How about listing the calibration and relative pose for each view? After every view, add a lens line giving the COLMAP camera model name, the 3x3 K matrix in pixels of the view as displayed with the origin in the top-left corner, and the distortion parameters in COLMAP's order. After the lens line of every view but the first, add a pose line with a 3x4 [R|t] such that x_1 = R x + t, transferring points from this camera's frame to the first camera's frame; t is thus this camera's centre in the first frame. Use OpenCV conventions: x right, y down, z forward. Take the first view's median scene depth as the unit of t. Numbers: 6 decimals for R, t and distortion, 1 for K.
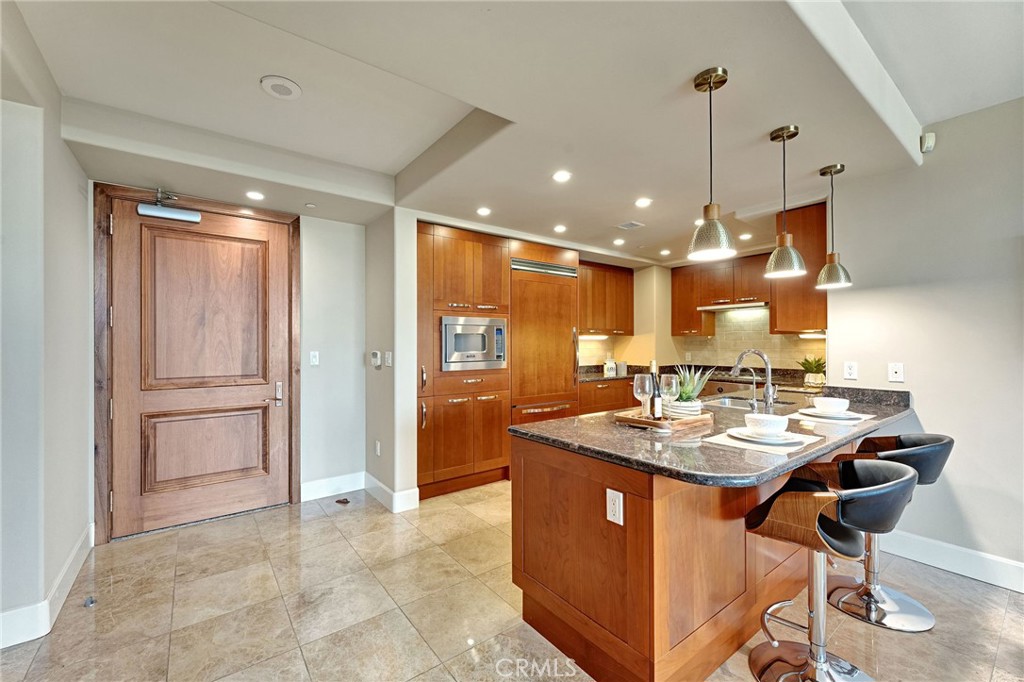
lens RADIAL K [[418.2, 0, 501.5], [0, 418.2, 344.2], [0, 0, 1]] dist [0.002798, -0.000269]
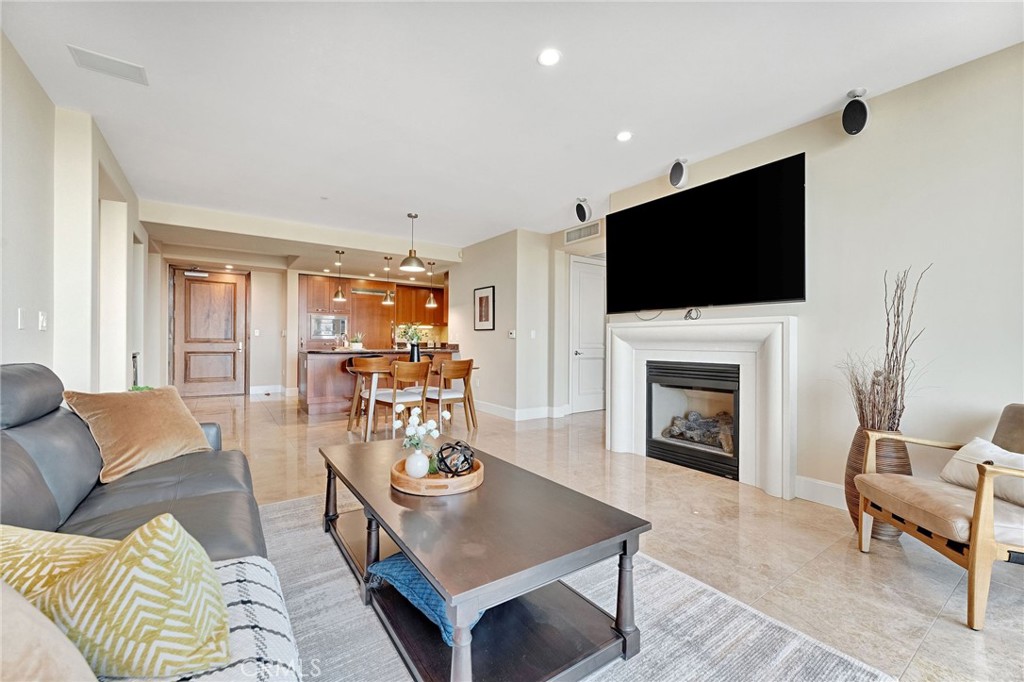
lens RADIAL K [[418.2, 0, 498.0], [0, 418.2, 343.0], [0, 0, 1]] dist [0.002798, -0.000269]
pose [[0.999110, 0.012372, -0.040323, 1.013538], [-0.012267, 0.999921, 0.002853, 0.070394], [0.040355, -0.002356, 0.999183, -1.297058]]
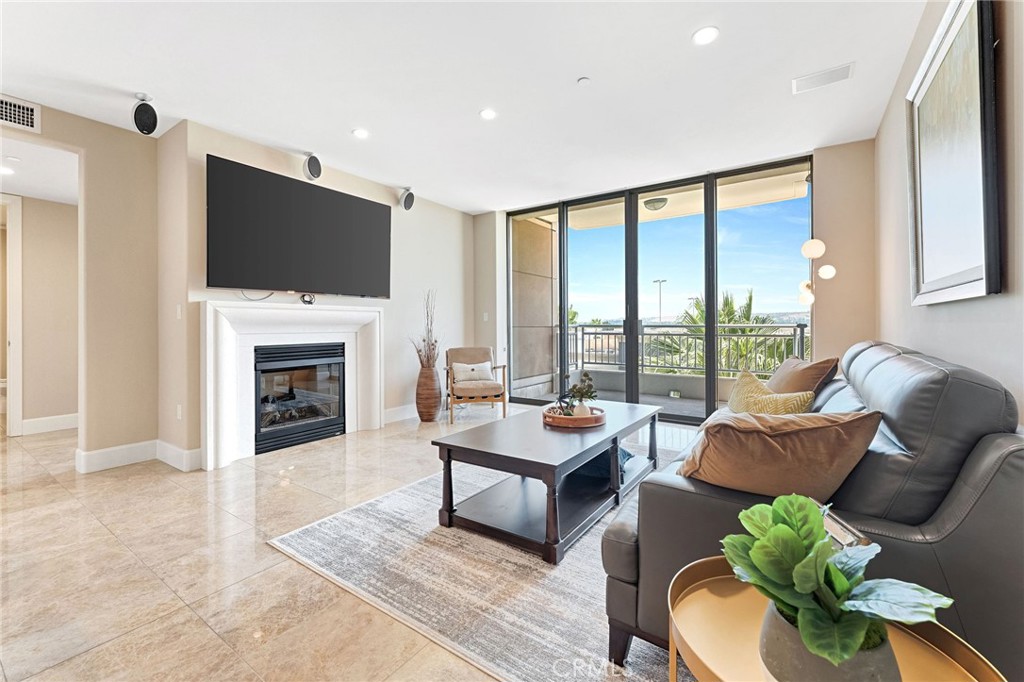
lens RADIAL K [[418.2, 0, 509.3], [0, 418.2, 327.6], [0, 0, 1]] dist [0.002798, -0.000269]
pose [[-0.316322, 0.001060, 0.948651, 0.211985], [0.004957, 0.999988, 0.000536, 0.074108], [-0.948639, 0.004872, -0.316323, -0.389210]]
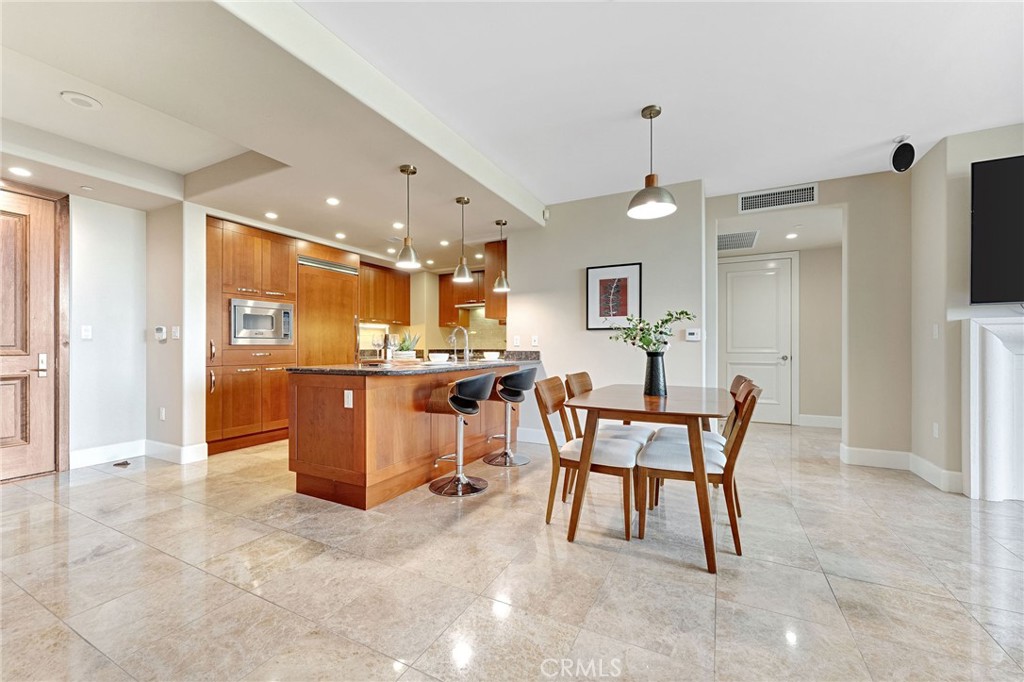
lens RADIAL K [[418.2, 0, 503.0], [0, 418.2, 347.7], [0, 0, 1]] dist [0.002798, -0.000269]
pose [[0.901934, 0.001663, 0.431871, 0.041772], [-0.001346, 0.999999, -0.001039, 0.075670], [-0.431873, 0.000356, 0.901935, -0.417862]]
